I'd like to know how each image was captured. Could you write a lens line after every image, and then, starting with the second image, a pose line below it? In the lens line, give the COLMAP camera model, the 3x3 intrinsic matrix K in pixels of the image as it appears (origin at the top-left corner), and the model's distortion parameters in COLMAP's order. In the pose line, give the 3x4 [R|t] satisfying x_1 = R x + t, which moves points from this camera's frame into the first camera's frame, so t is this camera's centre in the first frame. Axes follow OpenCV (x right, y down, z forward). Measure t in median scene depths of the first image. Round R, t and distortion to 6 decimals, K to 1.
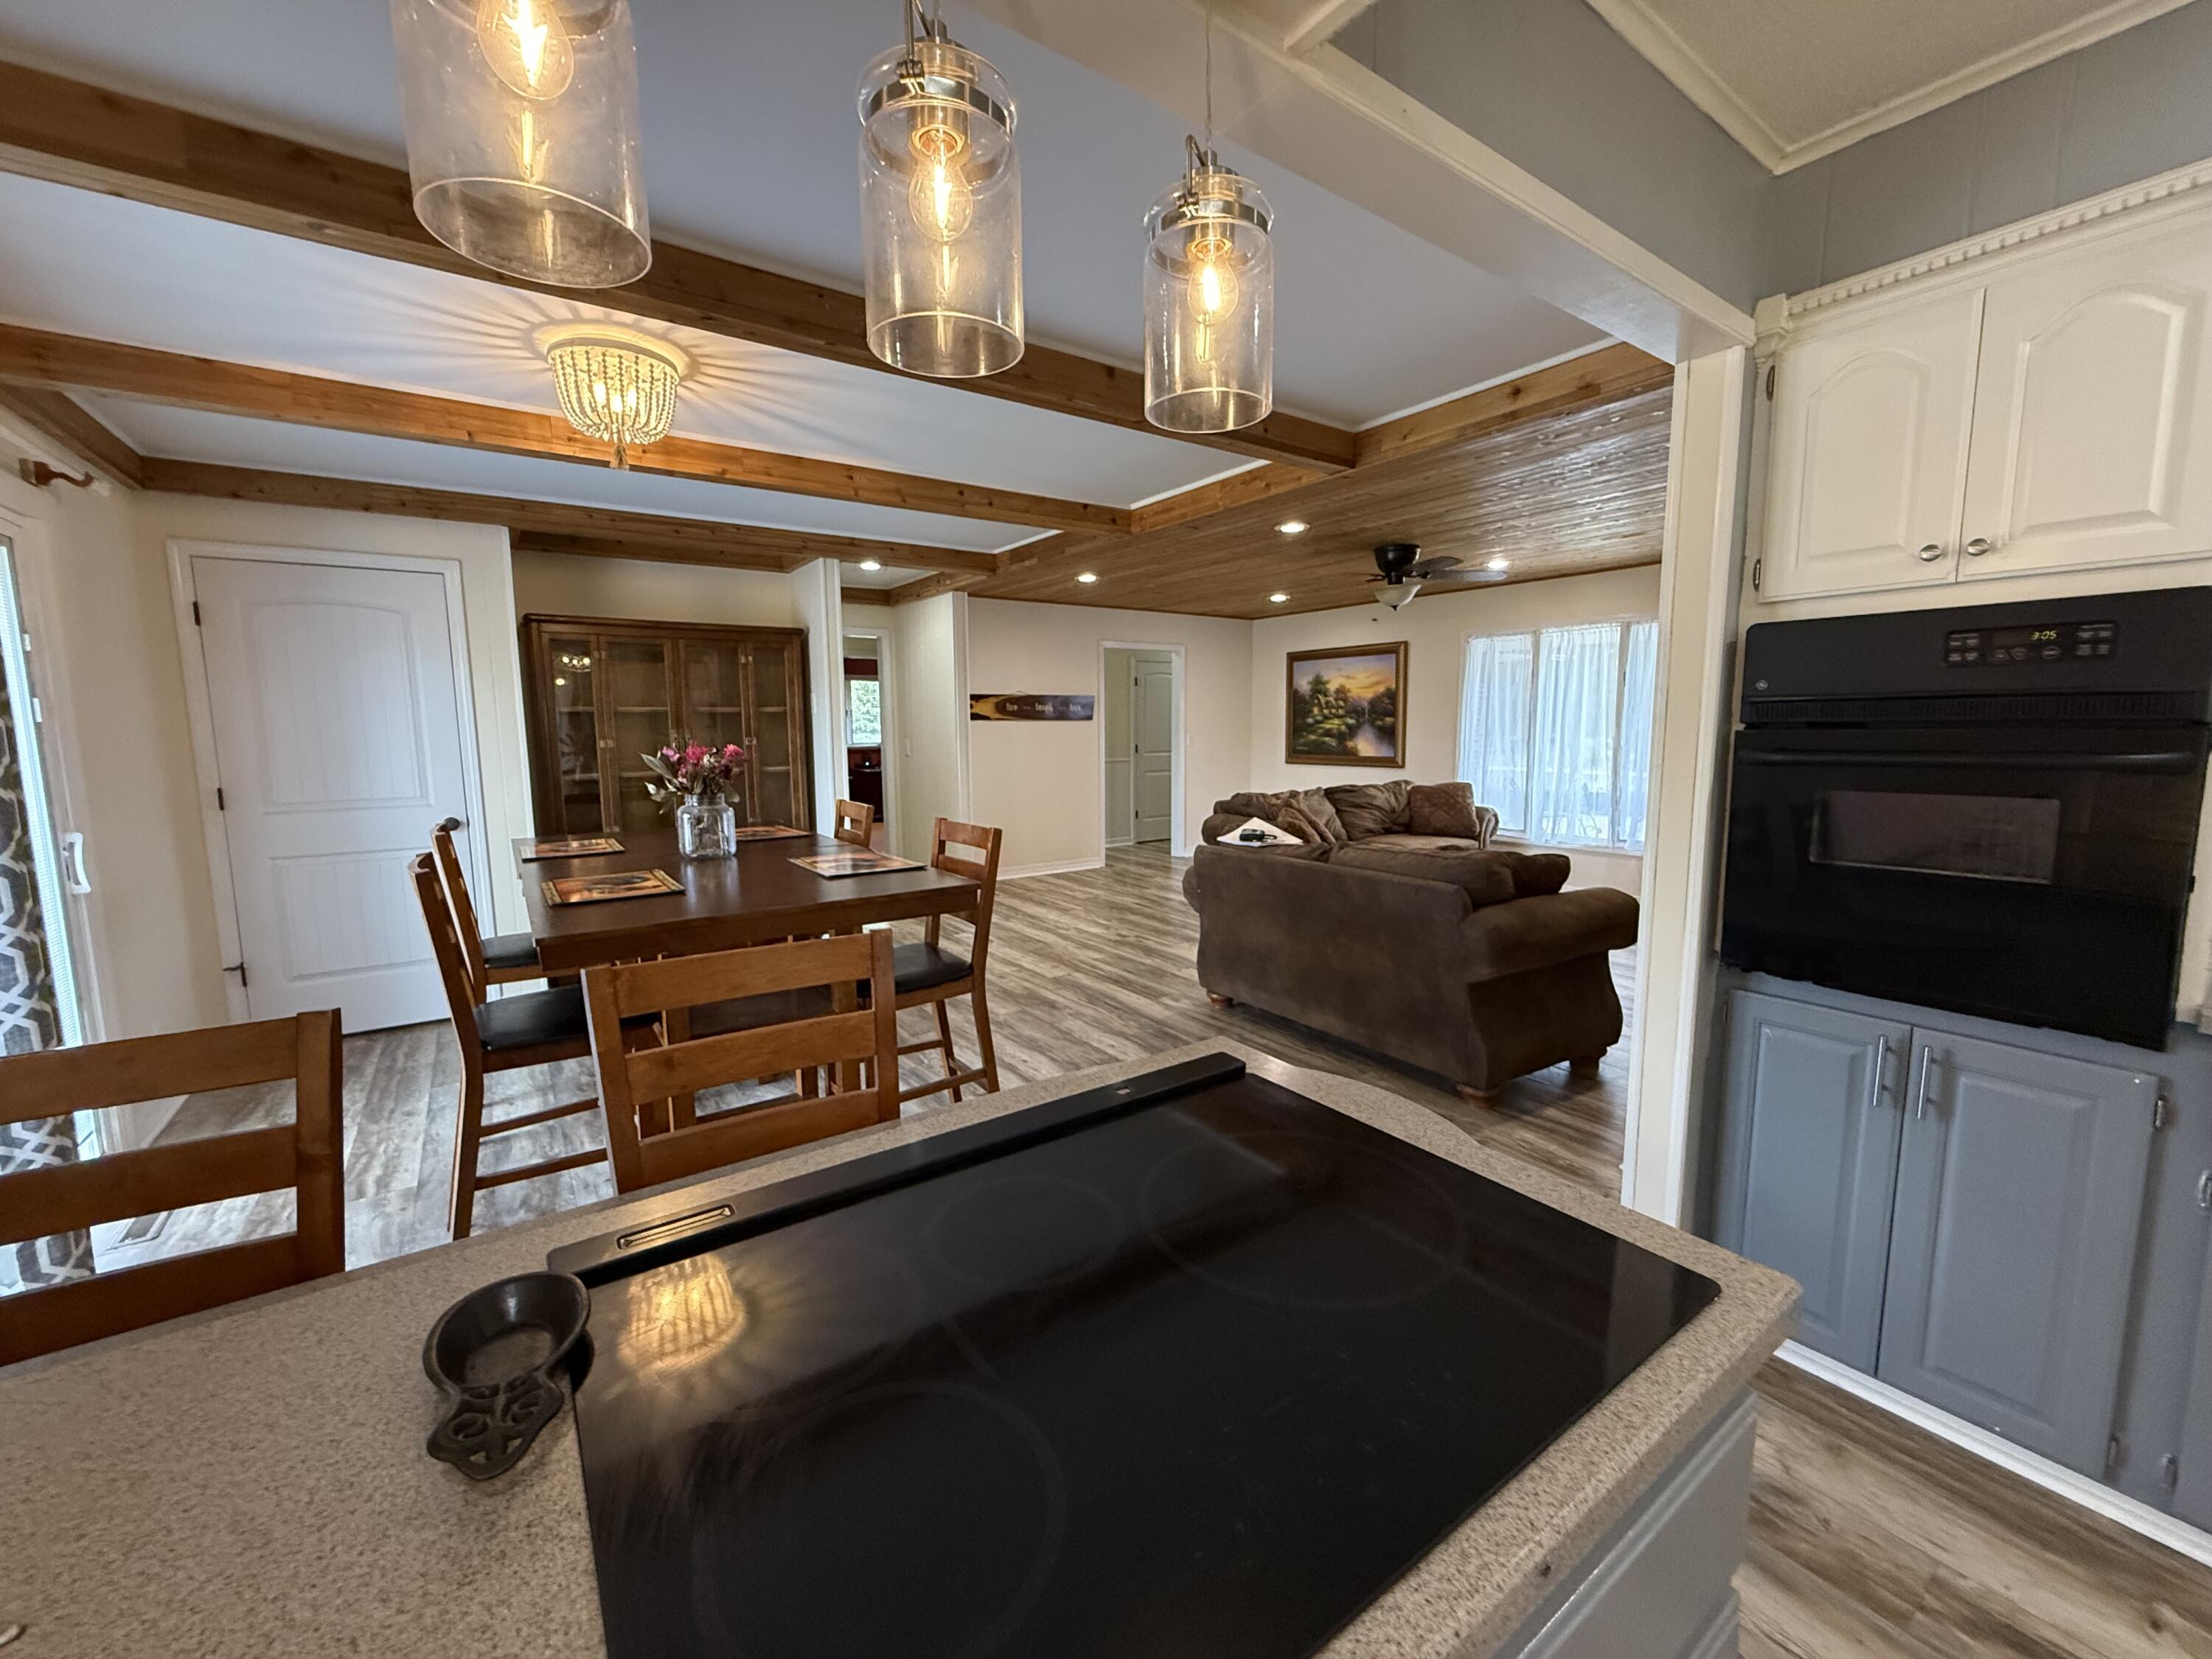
lens RADIAL K [[878.7, 0, 1106.0], [0, 878.7, 829.5], [0, 0, 1]] dist [0.001299, 0.000203]
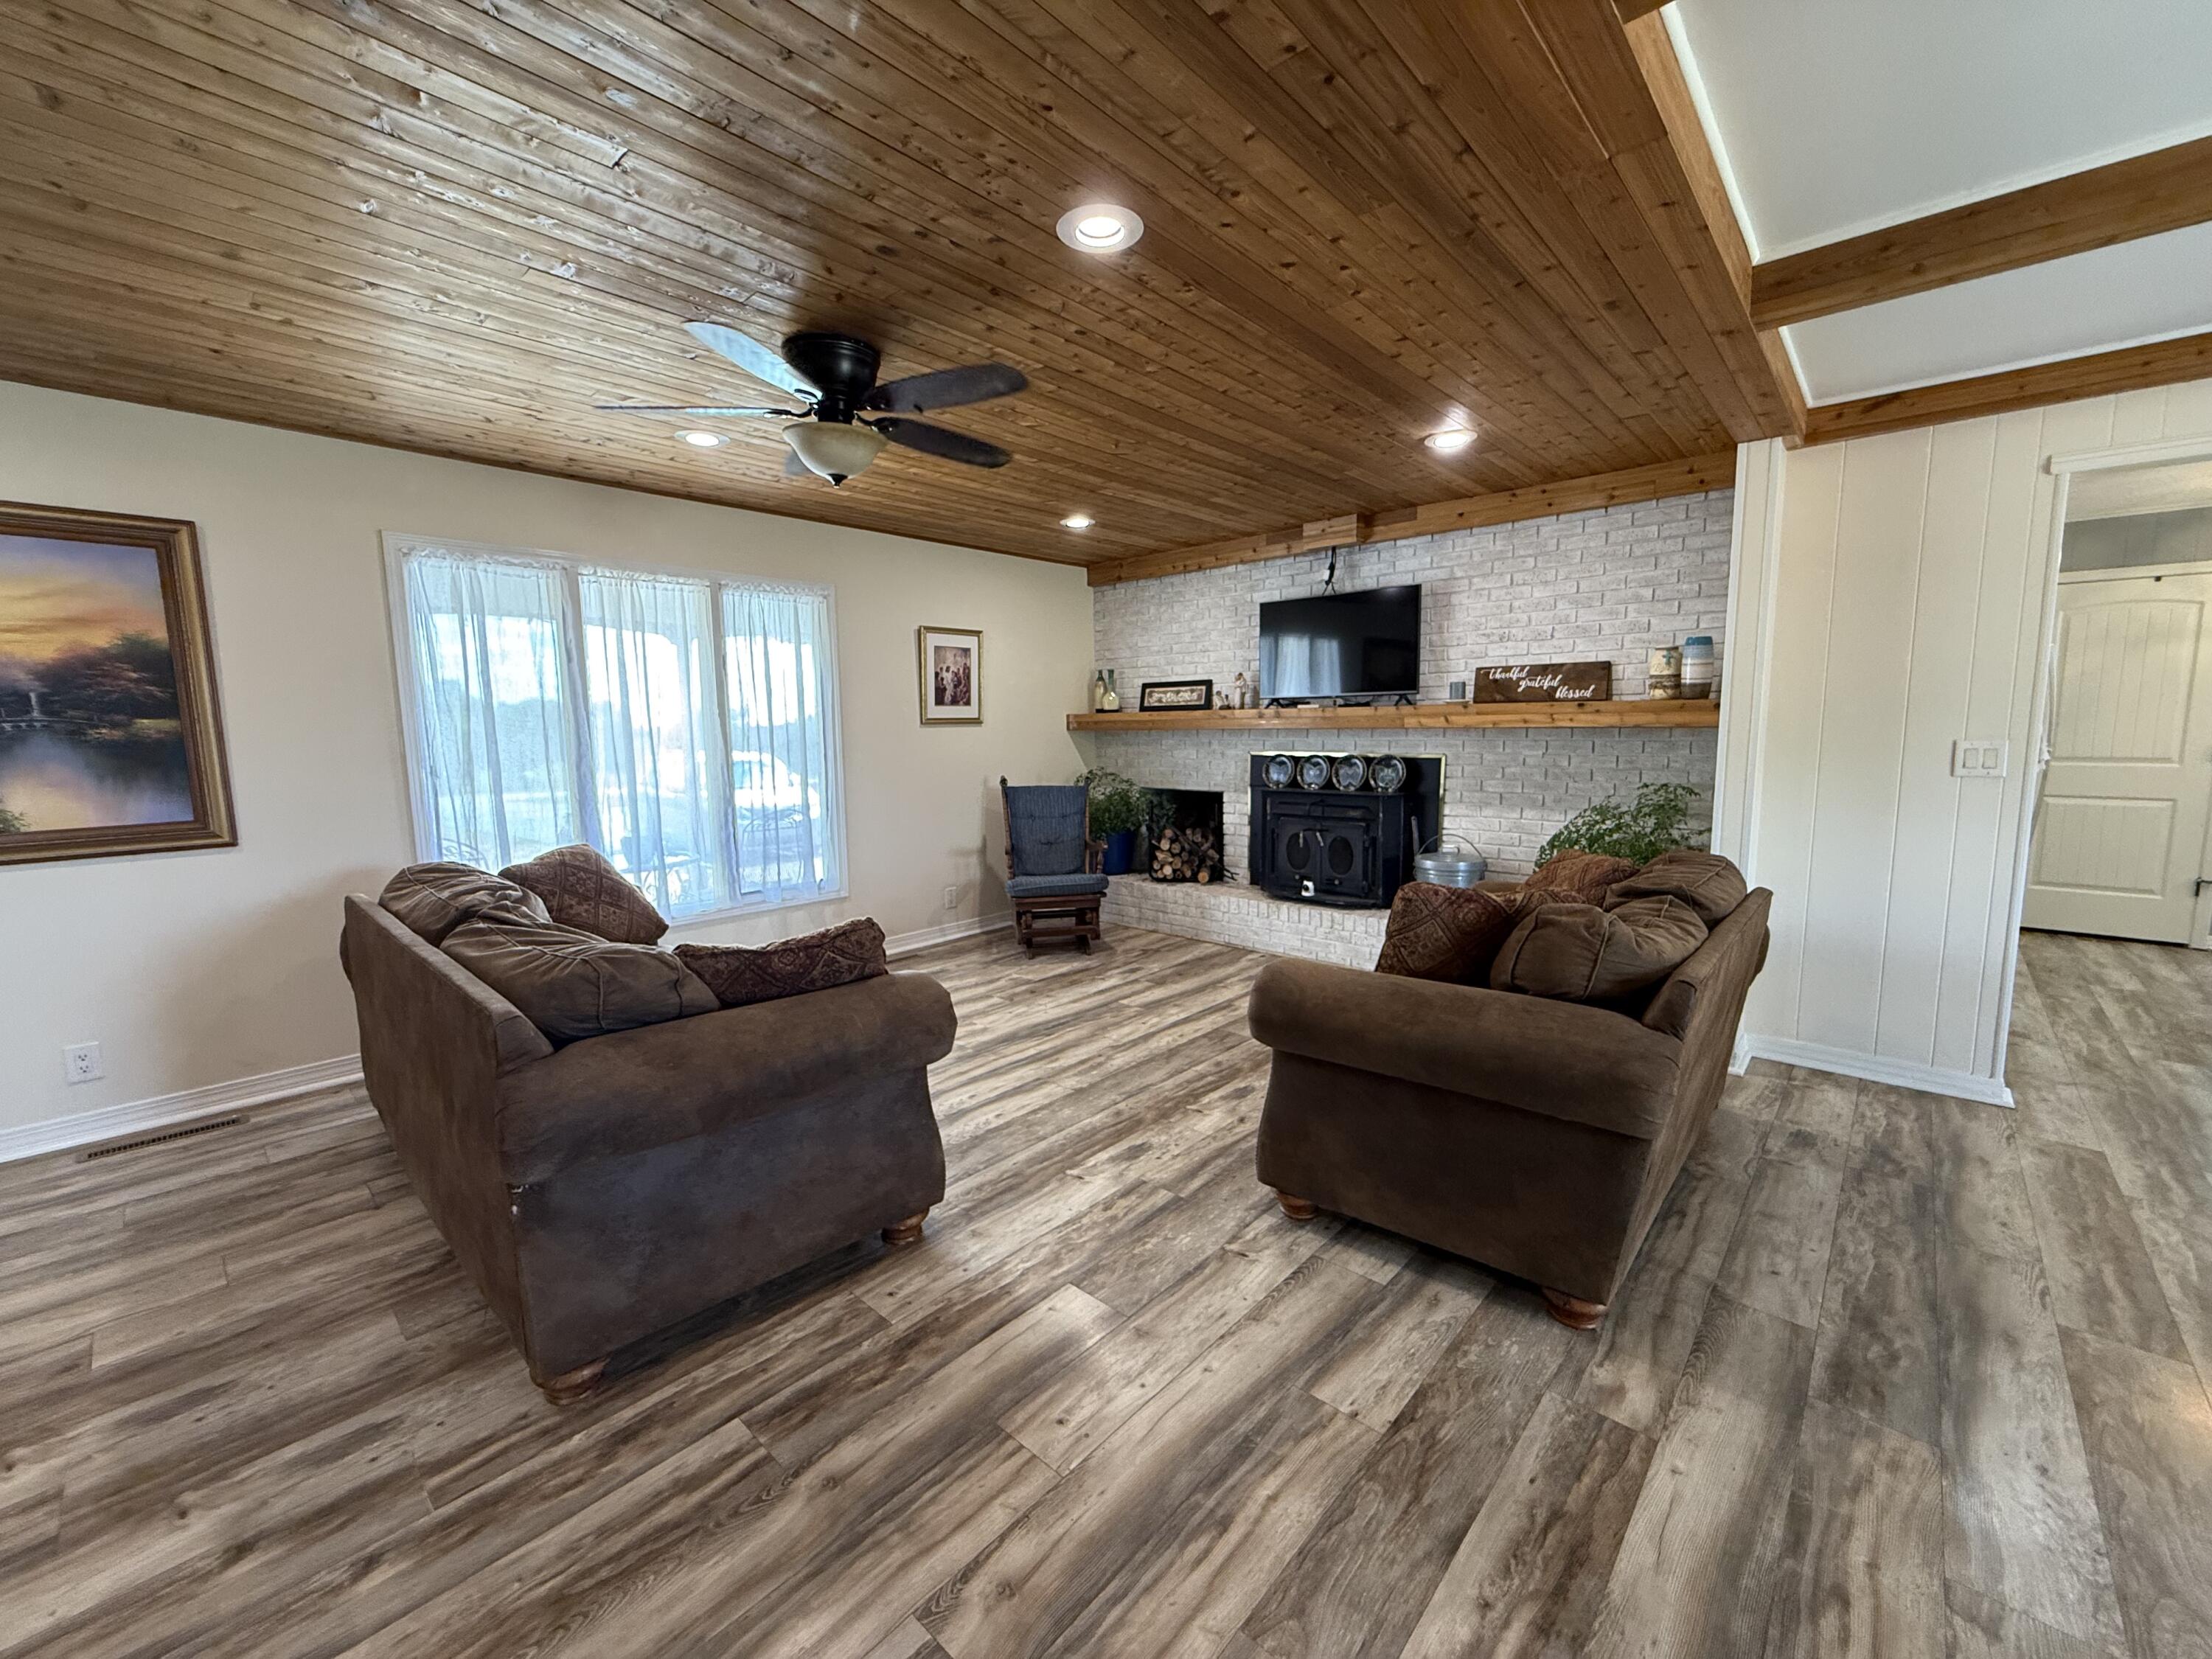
lens RADIAL K [[878.7, 0, 1106.0], [0, 878.7, 829.5], [0, 0, 1]] dist [0.001299, 0.000203]
pose [[-0.214584, -0.101581, 0.971409, -0.220098], [0.126893, 0.983248, 0.130850, -0.133354], [-0.968427, 0.151344, -0.198099, 1.167750]]
